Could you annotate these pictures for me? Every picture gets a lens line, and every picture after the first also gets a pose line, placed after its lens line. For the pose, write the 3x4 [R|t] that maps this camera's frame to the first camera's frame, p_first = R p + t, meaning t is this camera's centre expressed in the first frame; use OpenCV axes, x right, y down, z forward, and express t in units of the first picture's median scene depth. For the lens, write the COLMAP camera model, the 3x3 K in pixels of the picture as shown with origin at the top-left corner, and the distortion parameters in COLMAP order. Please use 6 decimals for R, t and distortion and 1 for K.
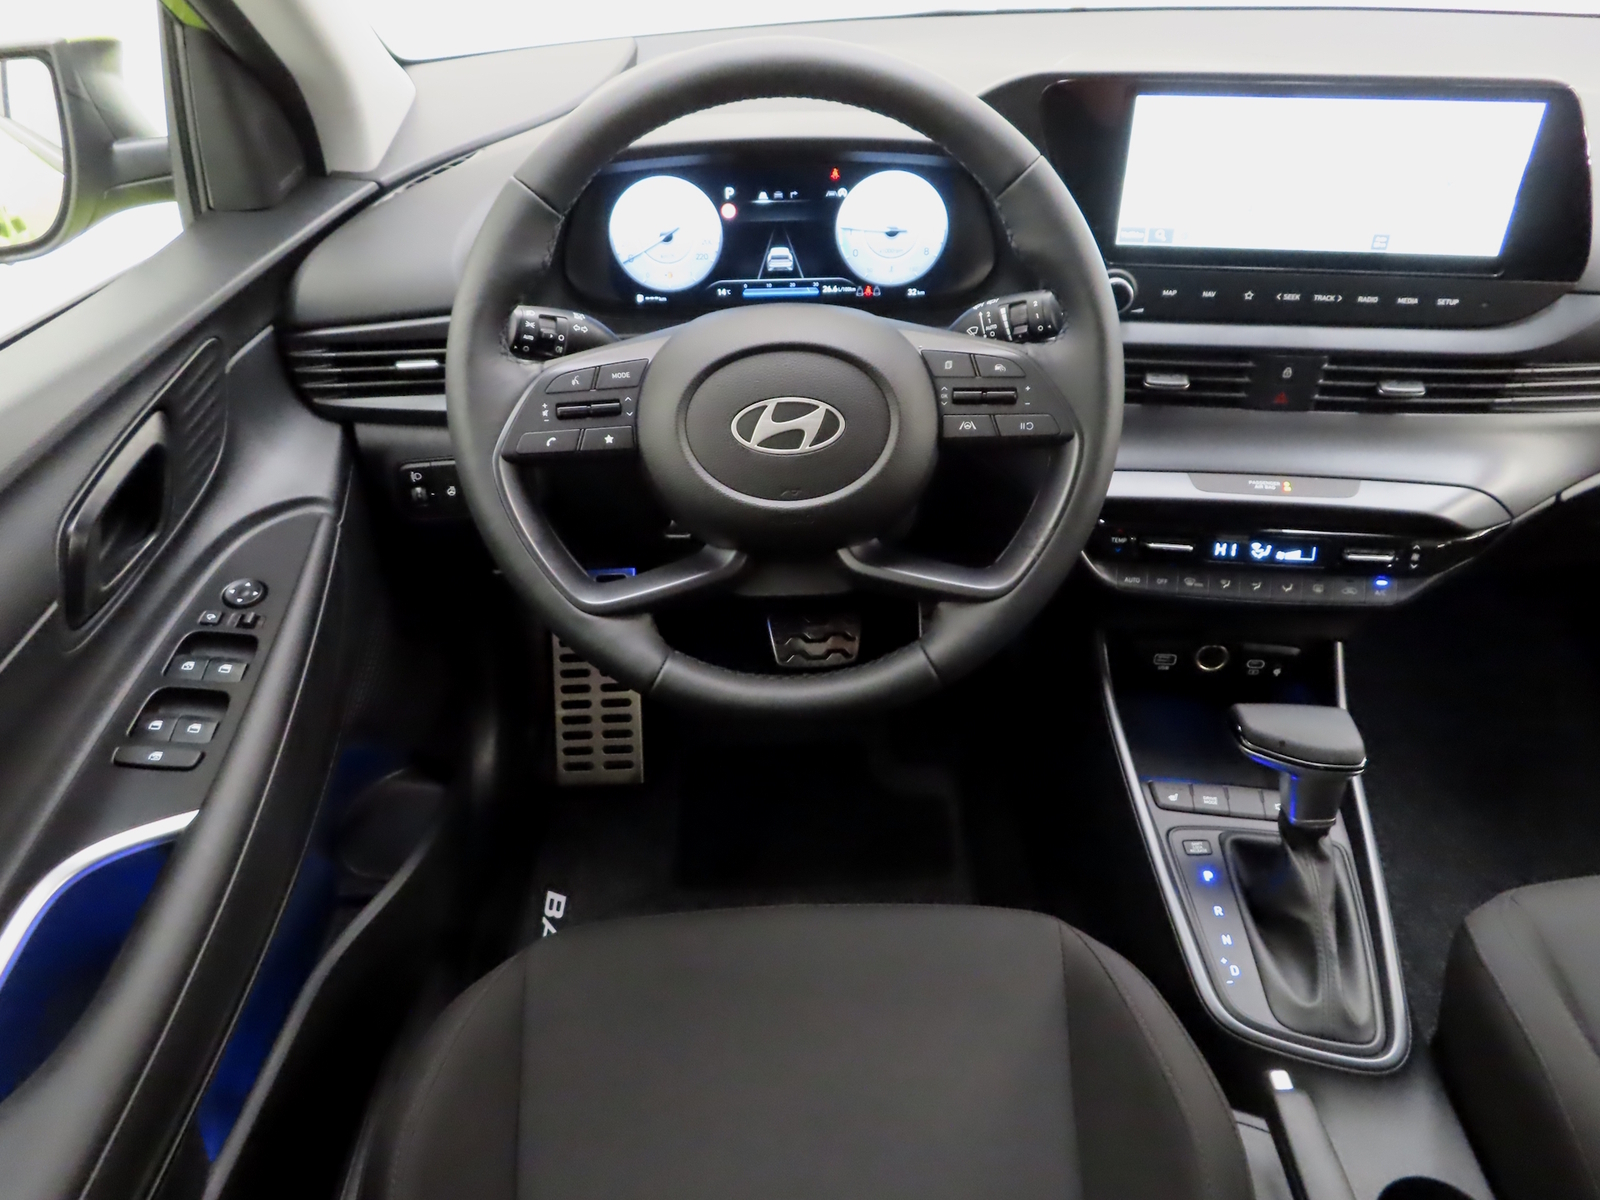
lens RADIAL K [[1173.5, 0, 800.0], [0, 1173.5, 597.9], [0, 0, 1]] dist [-0.014191, 0.013271]
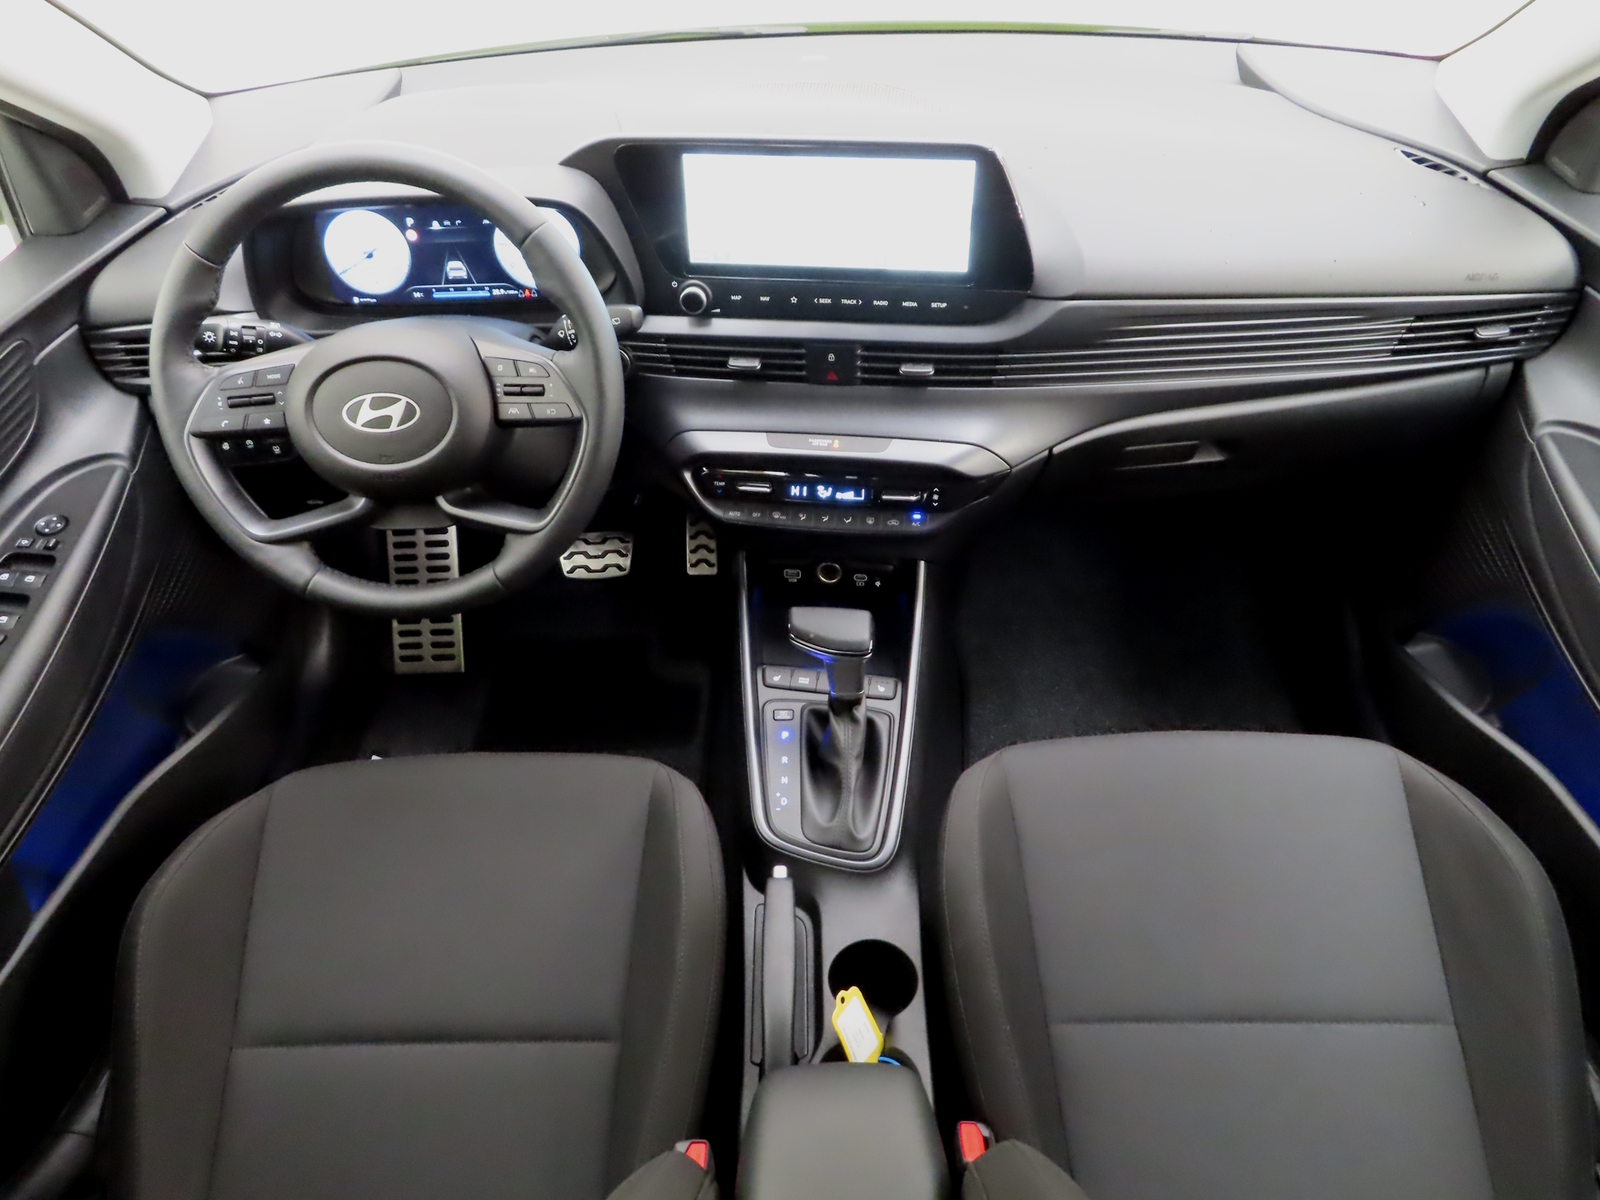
lens RADIAL K [[1173.5, 0, 797.7], [0, 1173.5, 605.9], [0, 0, 1]] dist [-0.014191, 0.013271]
pose [[0.999413, 0.004489, -0.033959, 0.427072], [-0.001668, 0.996578, 0.082642, -0.022534], [0.034214, -0.082537, 0.996001, -0.342520]]
